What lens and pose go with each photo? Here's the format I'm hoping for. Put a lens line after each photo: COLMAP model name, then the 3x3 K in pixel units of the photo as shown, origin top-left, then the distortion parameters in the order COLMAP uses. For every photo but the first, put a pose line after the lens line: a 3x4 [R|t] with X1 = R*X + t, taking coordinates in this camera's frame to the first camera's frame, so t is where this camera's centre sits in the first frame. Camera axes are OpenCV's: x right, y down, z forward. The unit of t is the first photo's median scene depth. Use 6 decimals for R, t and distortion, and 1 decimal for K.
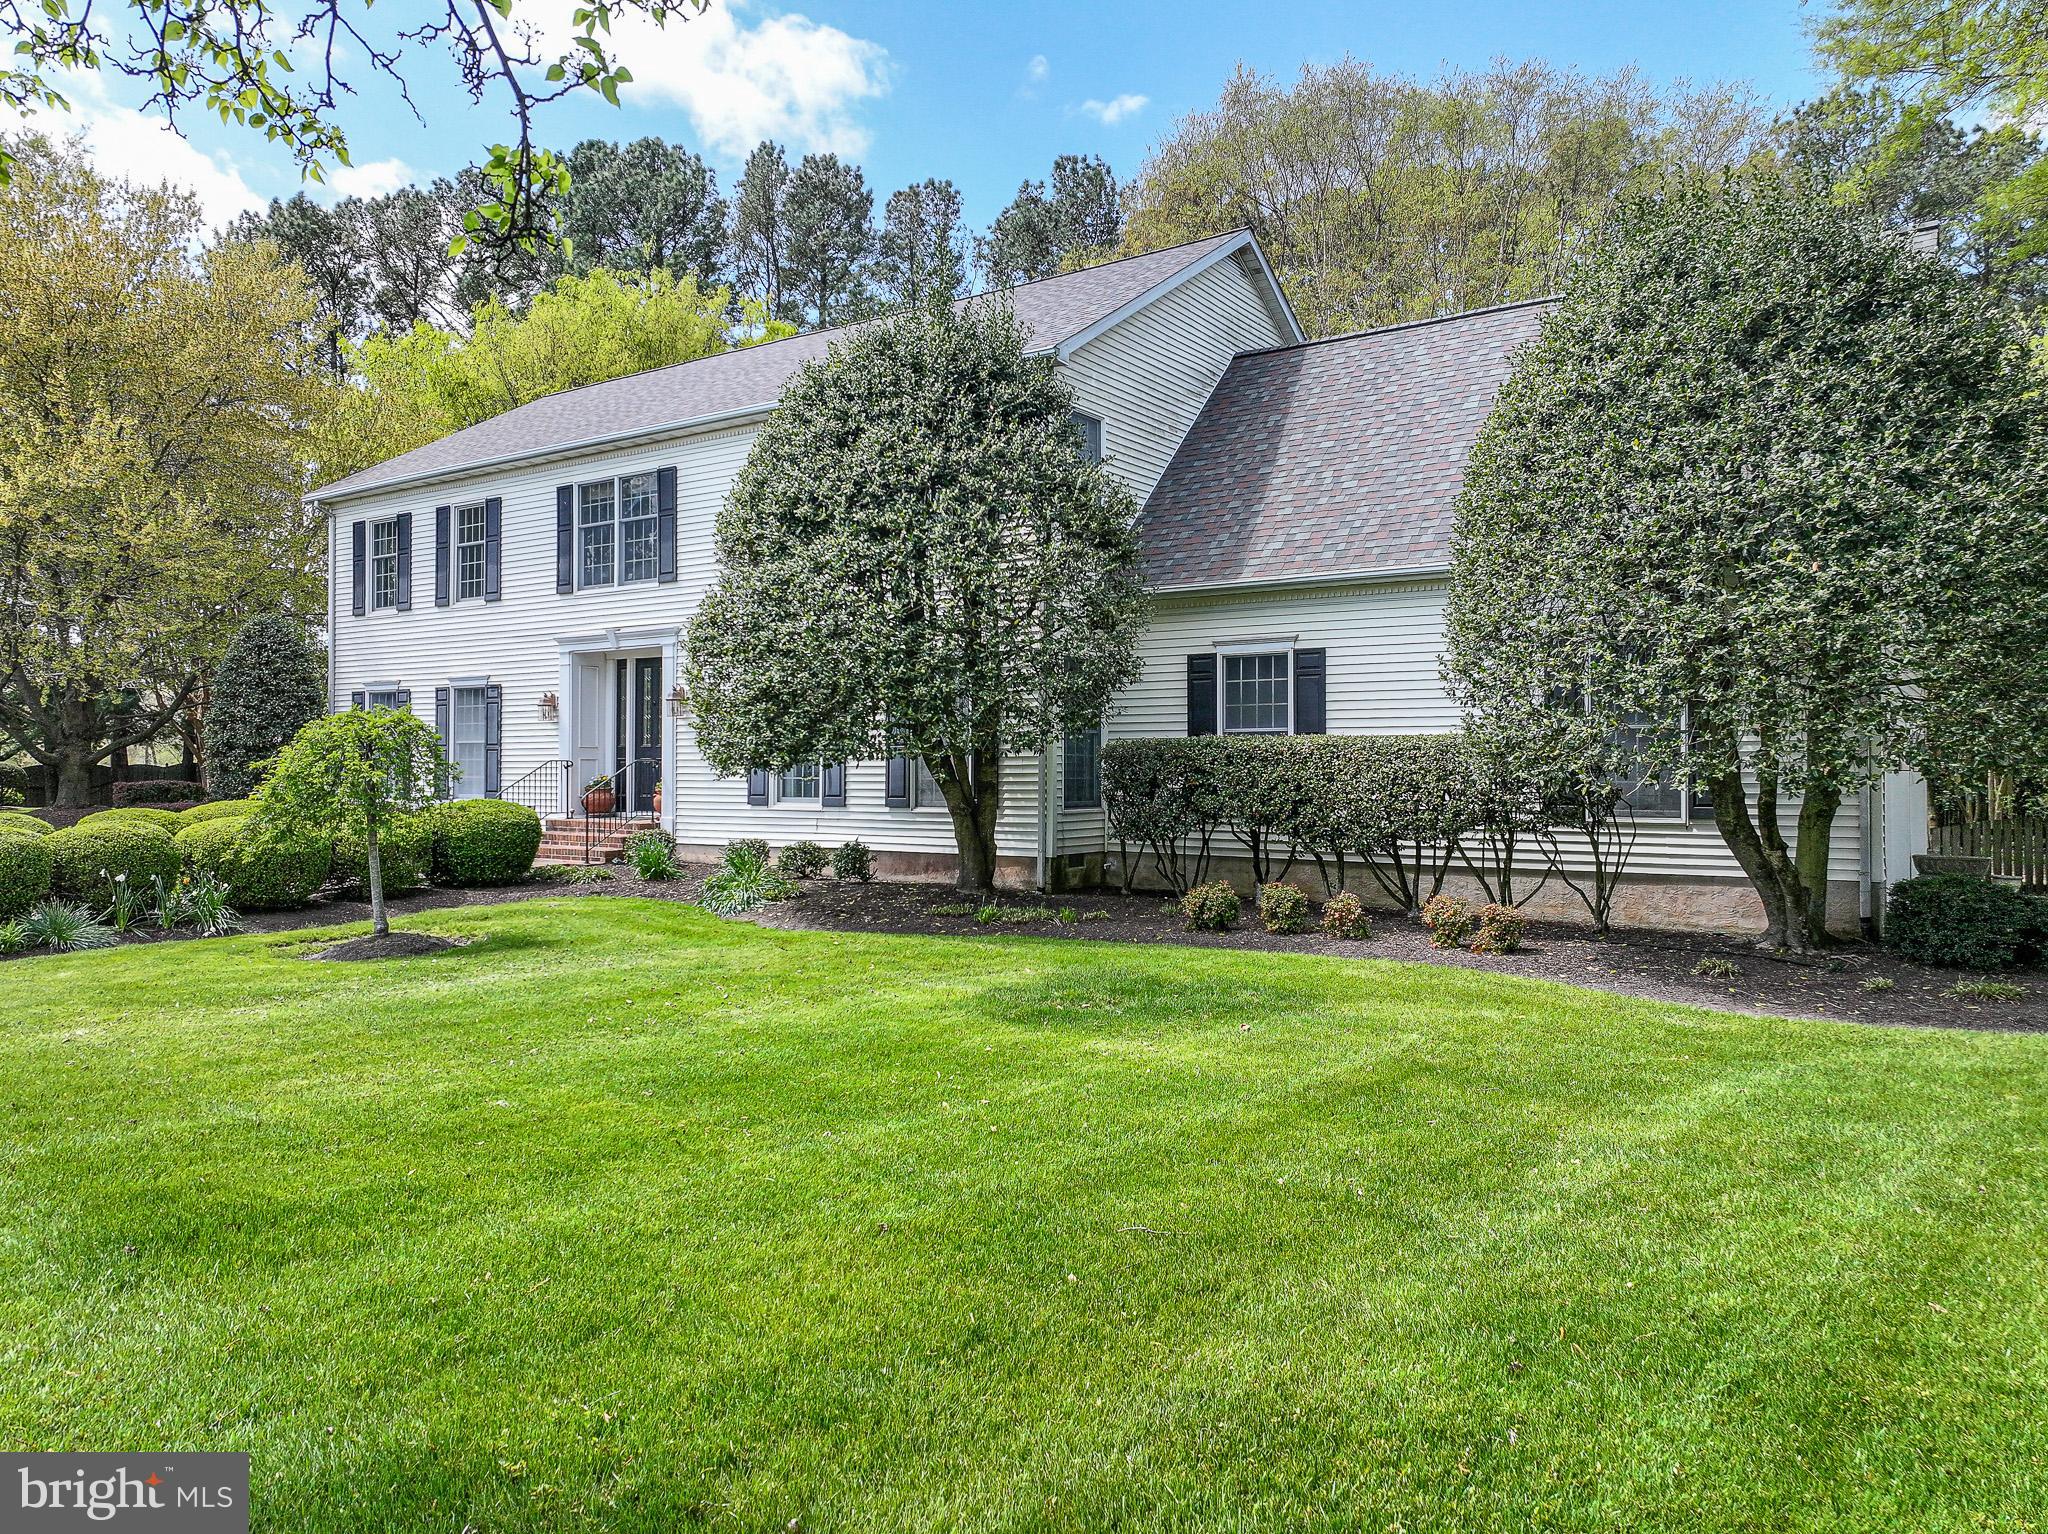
lens RADIAL K [[1426.5, 0, 1032.8], [0, 1426.5, 770.5], [0, 0, 1]] dist [-0.004733, 0.013376]
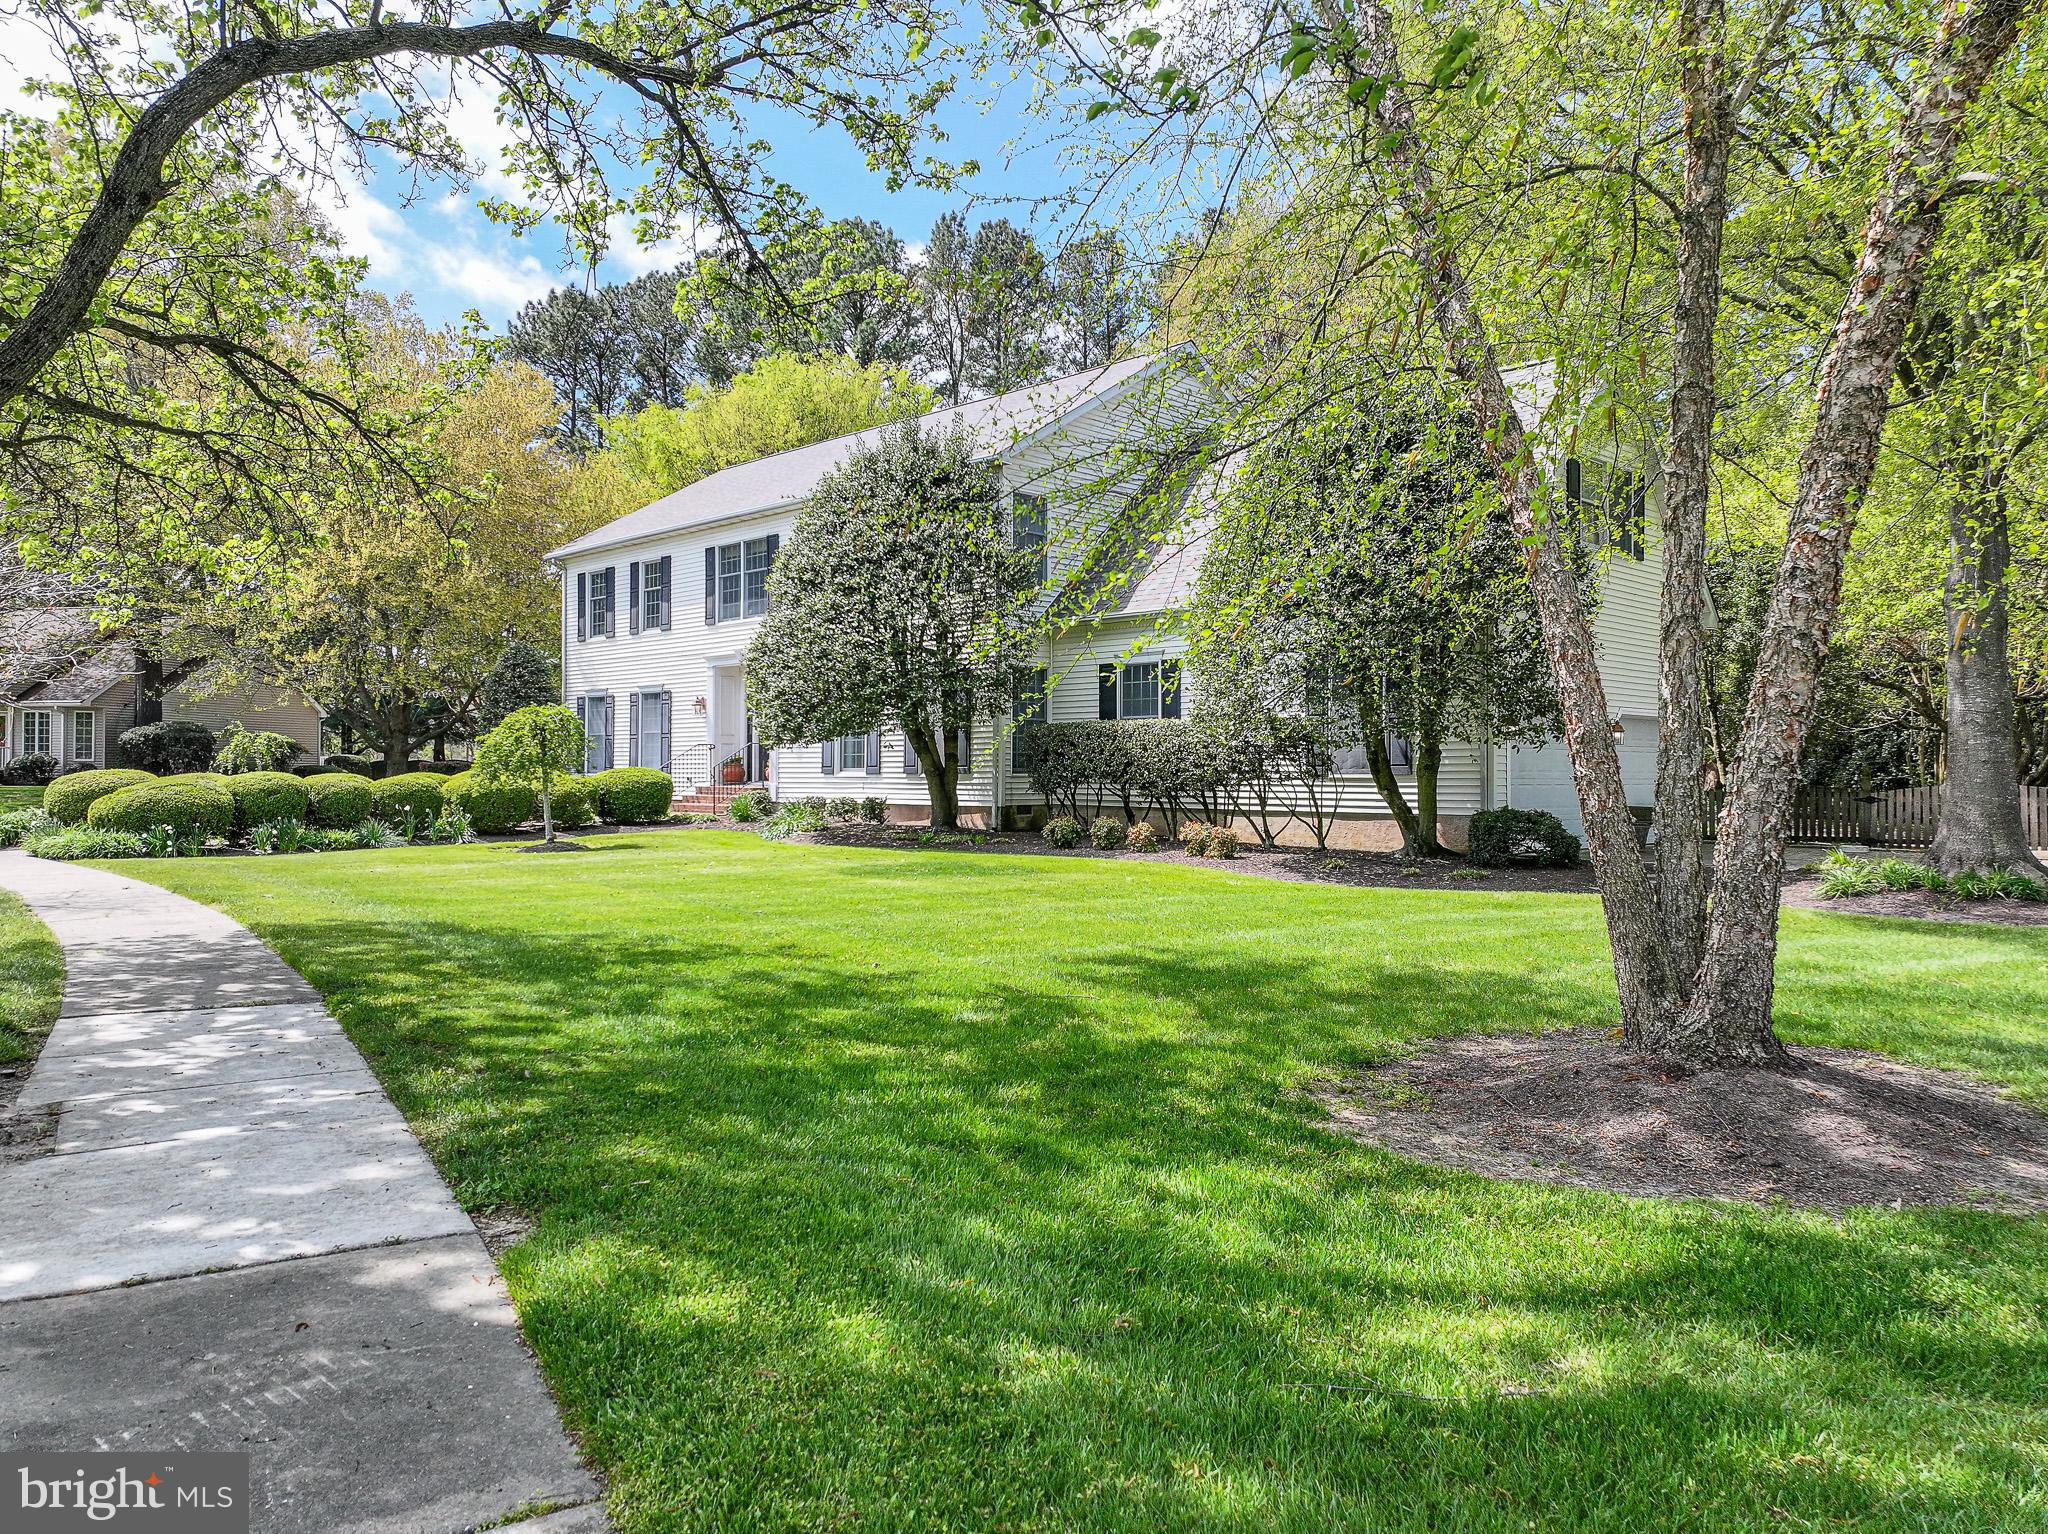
lens RADIAL K [[1426.5, 0, 1022.2], [0, 1426.5, 768.6], [0, 0, 1]] dist [-0.004733, 0.013376]
pose [[0.981782, -0.000063, -0.190009, 0.302332], [-0.000187, 0.999999, -0.001298, 0.023742], [0.190009, 0.001309, 0.981782, -0.397647]]
